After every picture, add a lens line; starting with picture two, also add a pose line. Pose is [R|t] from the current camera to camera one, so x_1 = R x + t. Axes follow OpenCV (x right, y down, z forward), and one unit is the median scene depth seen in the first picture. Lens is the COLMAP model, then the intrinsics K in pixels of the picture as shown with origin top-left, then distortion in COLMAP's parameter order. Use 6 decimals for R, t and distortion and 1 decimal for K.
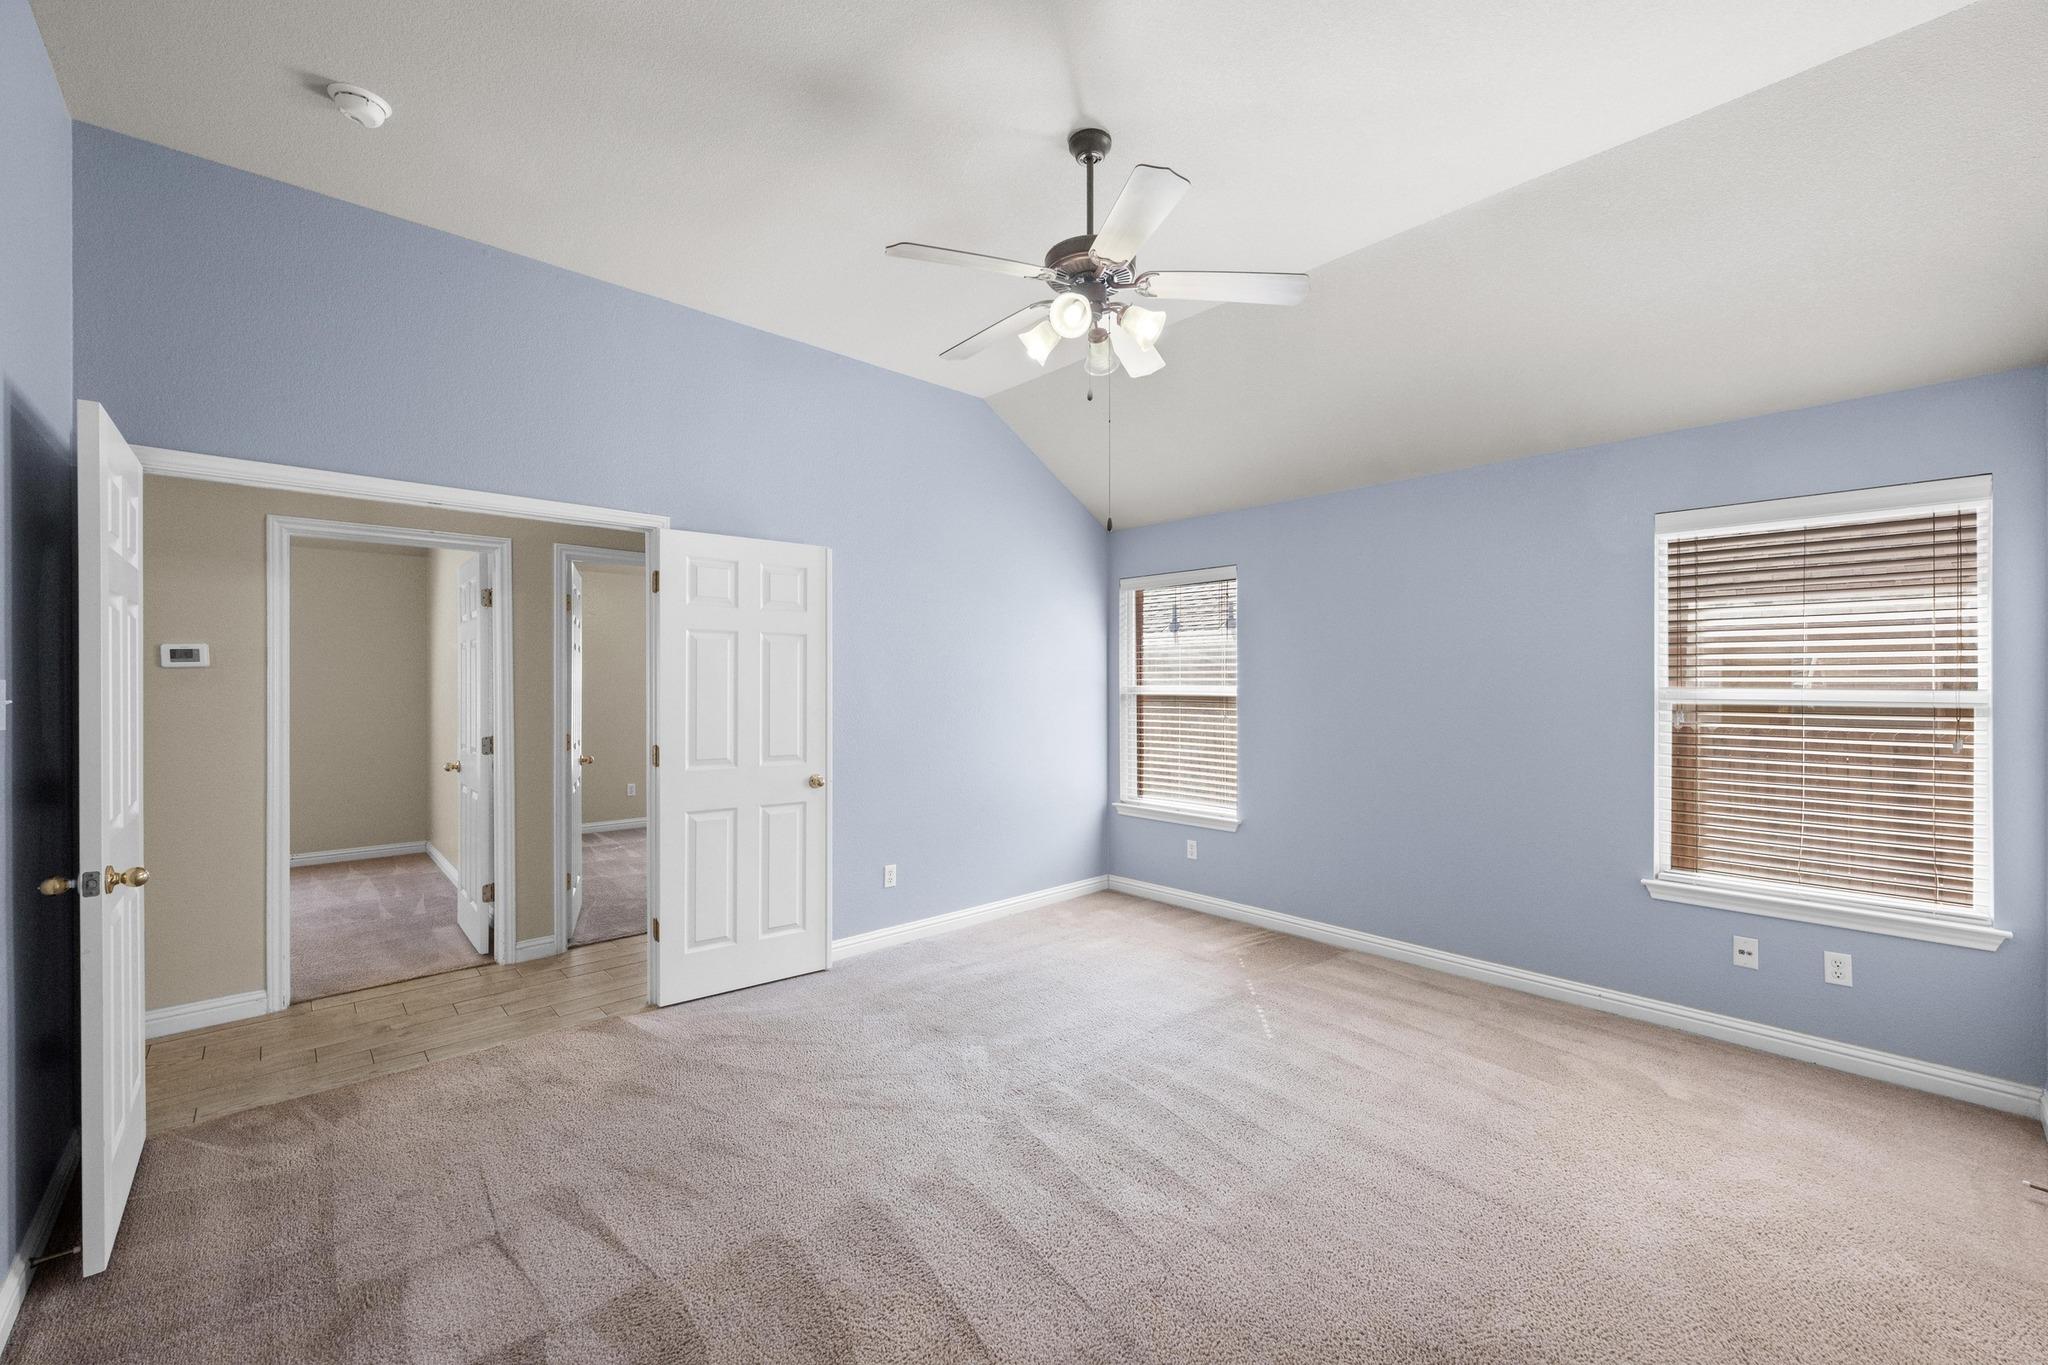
lens RADIAL K [[815.2, 0, 1027.0], [0, 815.2, 672.1], [0, 0, 1]] dist [0.001347, 0.000169]
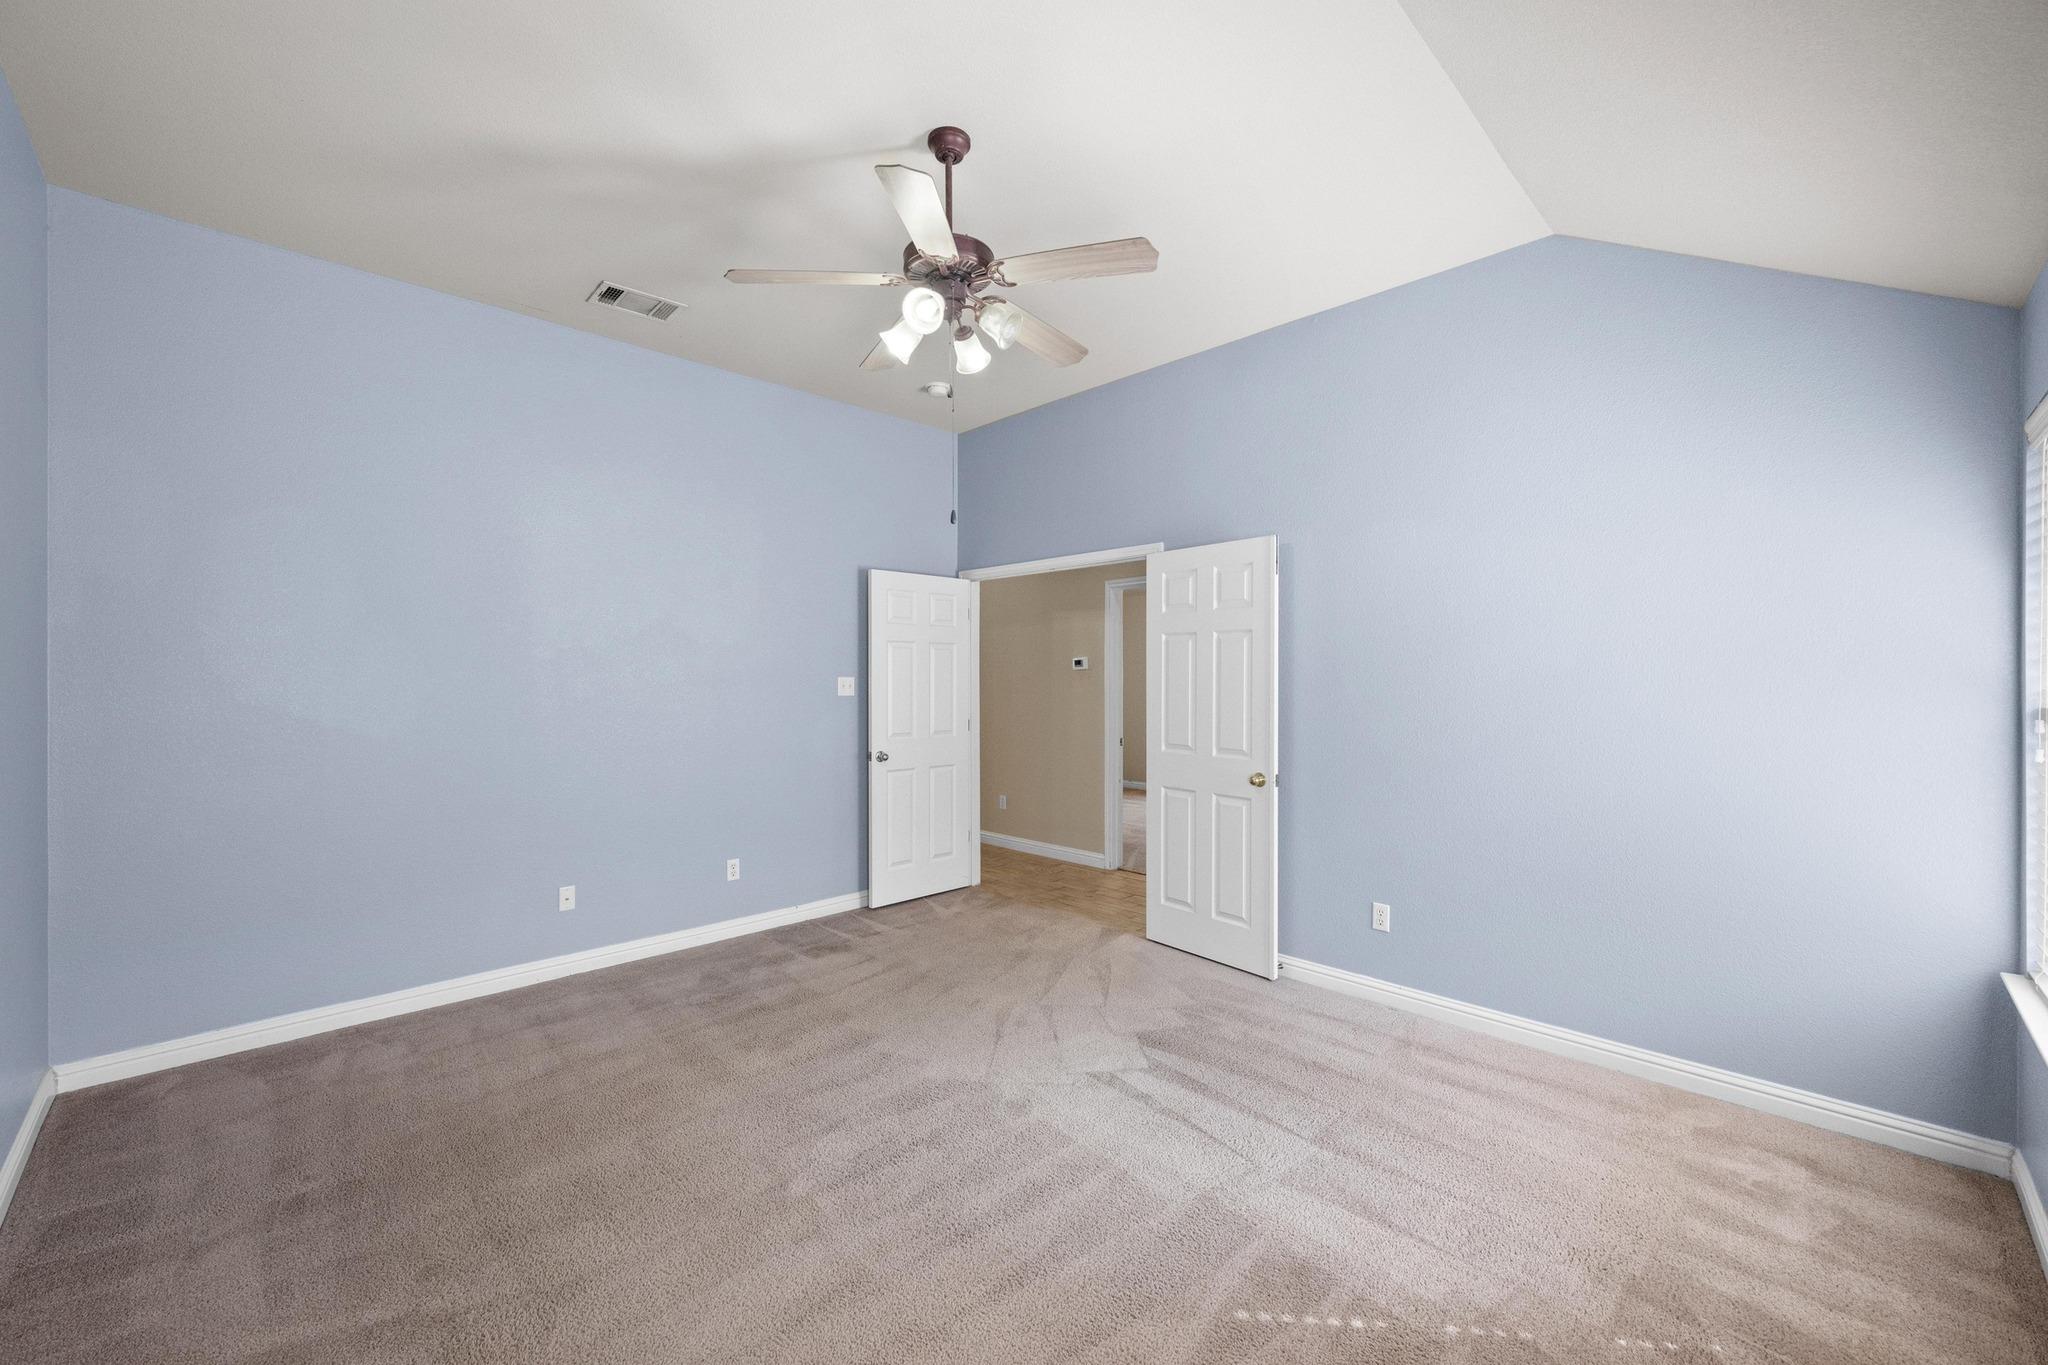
lens RADIAL K [[815.2, 0, 1027.0], [0, 815.2, 672.1], [0, 0, 1]] dist [0.001347, 0.000169]
pose [[0.033466, -0.006558, -0.999418, 0.887919], [0.009923, 0.999931, -0.006229, 0.010921], [0.999391, -0.009709, 0.033529, 0.872357]]
